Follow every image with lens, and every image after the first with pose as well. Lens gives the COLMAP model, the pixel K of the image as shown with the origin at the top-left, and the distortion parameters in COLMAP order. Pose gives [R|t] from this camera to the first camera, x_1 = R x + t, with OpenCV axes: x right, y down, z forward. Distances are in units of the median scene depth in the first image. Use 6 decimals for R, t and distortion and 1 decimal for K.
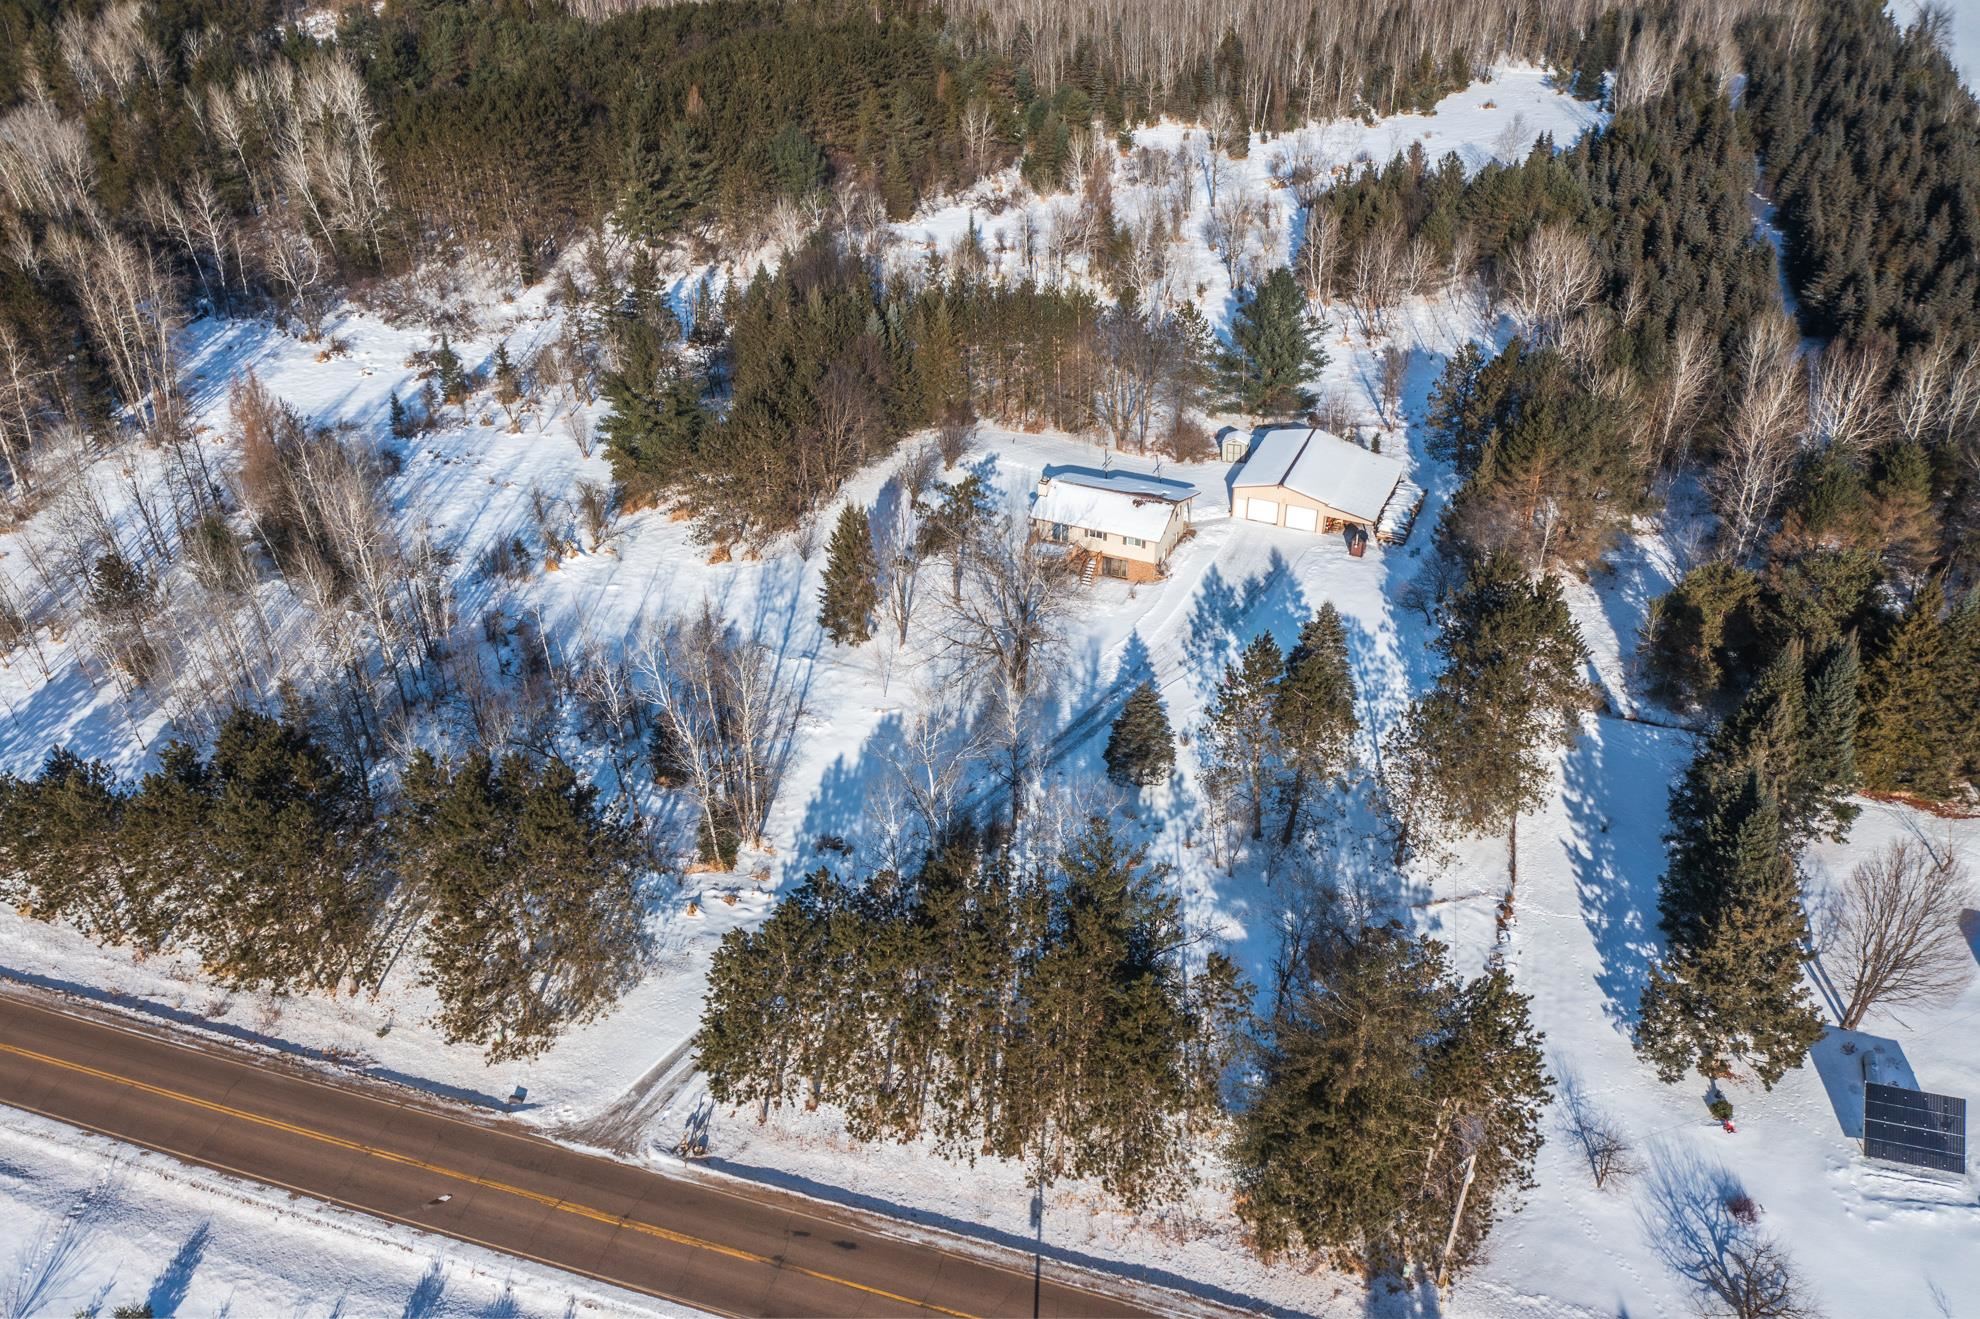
lens RADIAL K [[1533.4, 0, 990.0], [0, 1533.4, 659.5], [0, 0, 1]] dist [-0.007723, -0.002416]
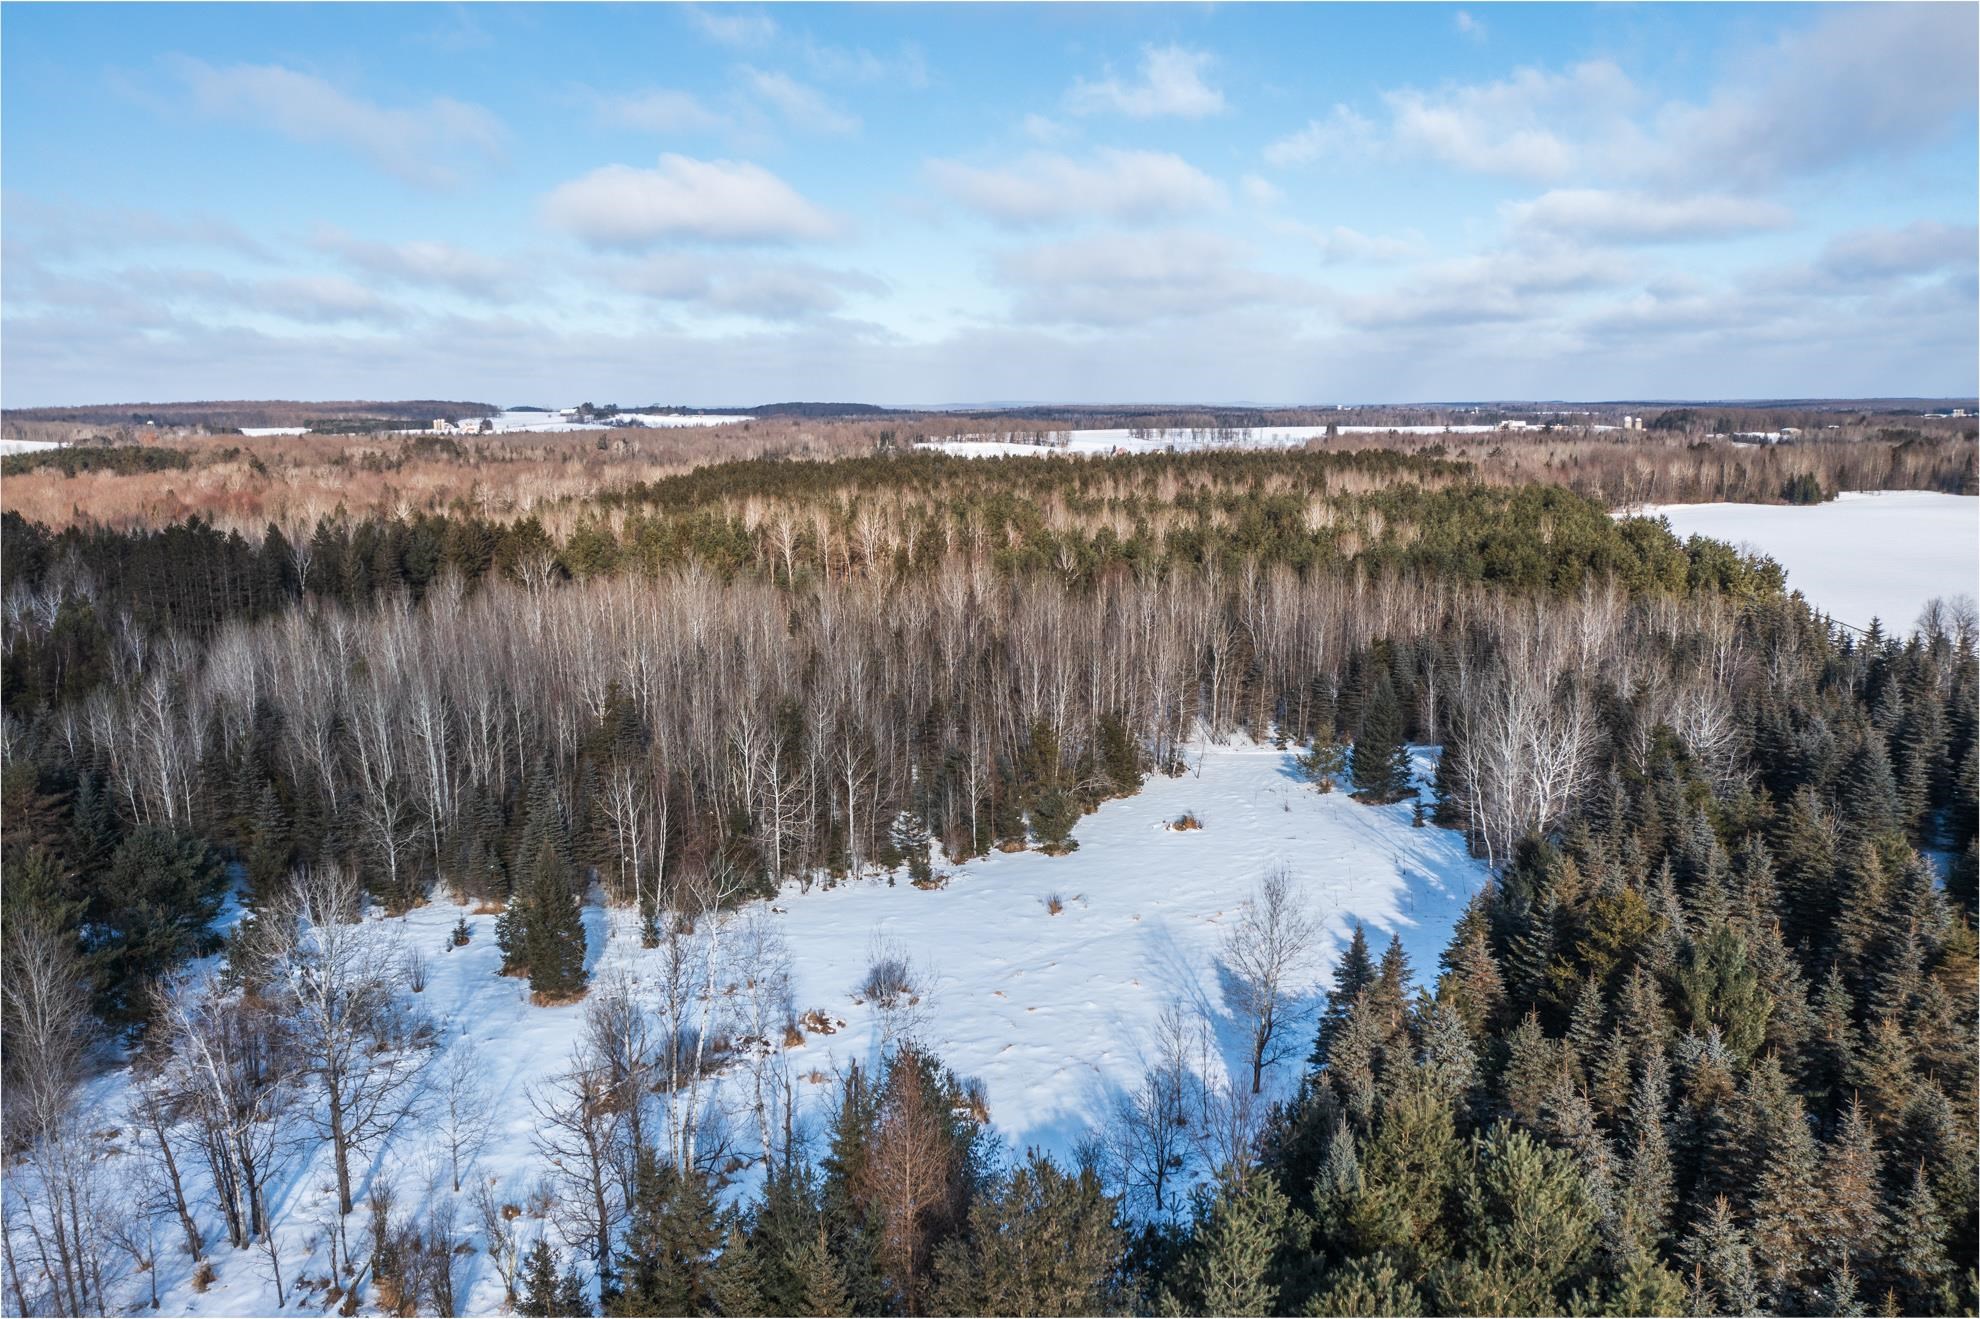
lens RADIAL K [[1533.4, 0, 990.0], [0, 1533.4, 659.5], [0, 0, 1]] dist [-0.007723, -0.002416]
pose [[0.985262, -0.025570, 0.169131, 0.187425], [0.094311, 0.906101, -0.412416, -0.217987], [-0.142705, 0.422289, 0.895158, 0.563822]]
